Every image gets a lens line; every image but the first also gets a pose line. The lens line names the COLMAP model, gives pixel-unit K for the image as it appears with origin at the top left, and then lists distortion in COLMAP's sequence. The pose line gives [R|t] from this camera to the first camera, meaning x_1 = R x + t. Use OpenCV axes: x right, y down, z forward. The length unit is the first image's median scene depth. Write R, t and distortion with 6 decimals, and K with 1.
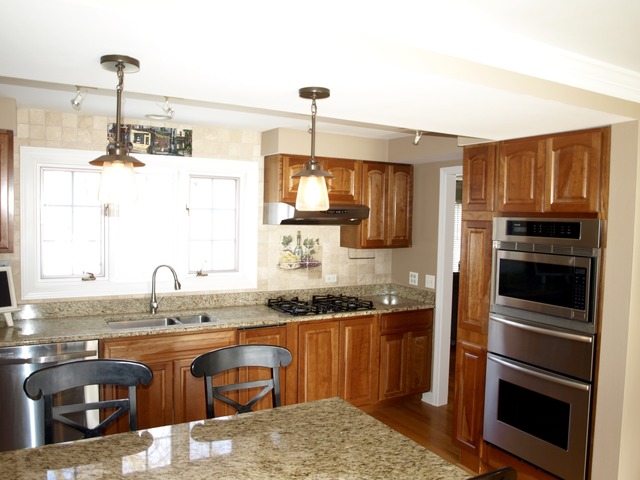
lens RADIAL K [[524.3, 0, 320.0], [0, 524.3, 240.0], [0, 0, 1]] dist [-0.067569, 0.000145]
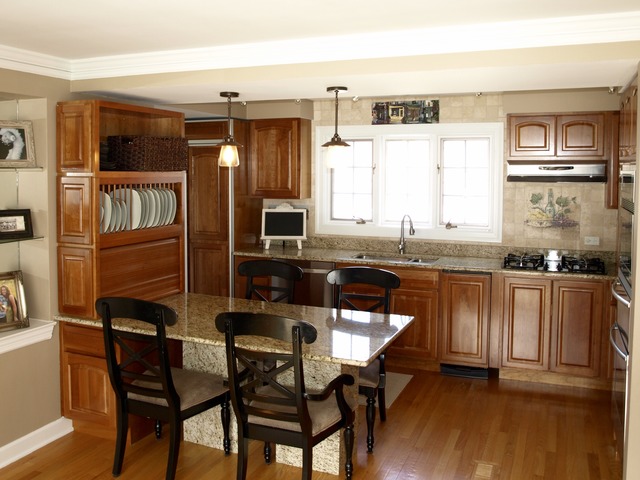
lens RADIAL K [[524.3, 0, 320.0], [0, 524.3, 240.0], [0, 0, 1]] dist [-0.067569, 0.000145]
pose [[0.644775, 0.077446, -0.760439, 0.509030], [-0.025234, 0.996468, 0.080089, 0.013879], [0.763956, -0.032451, 0.644452, 0.046684]]
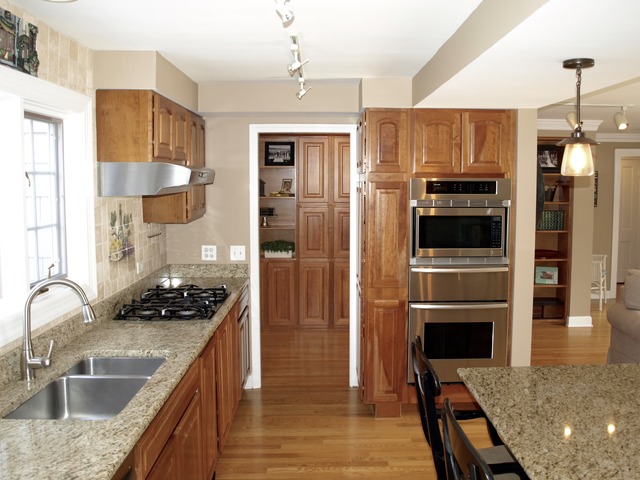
lens RADIAL K [[584.8, 0, 320.7], [0, 584.8, 222.6], [0, 0, 1]] dist [-0.071115, 0.013381]
pose [[0.454753, -0.085001, 0.886552, -0.681202], [0.050855, 0.996289, 0.069437, -0.037082], [-0.889164, 0.013509, 0.457388, 0.493292]]
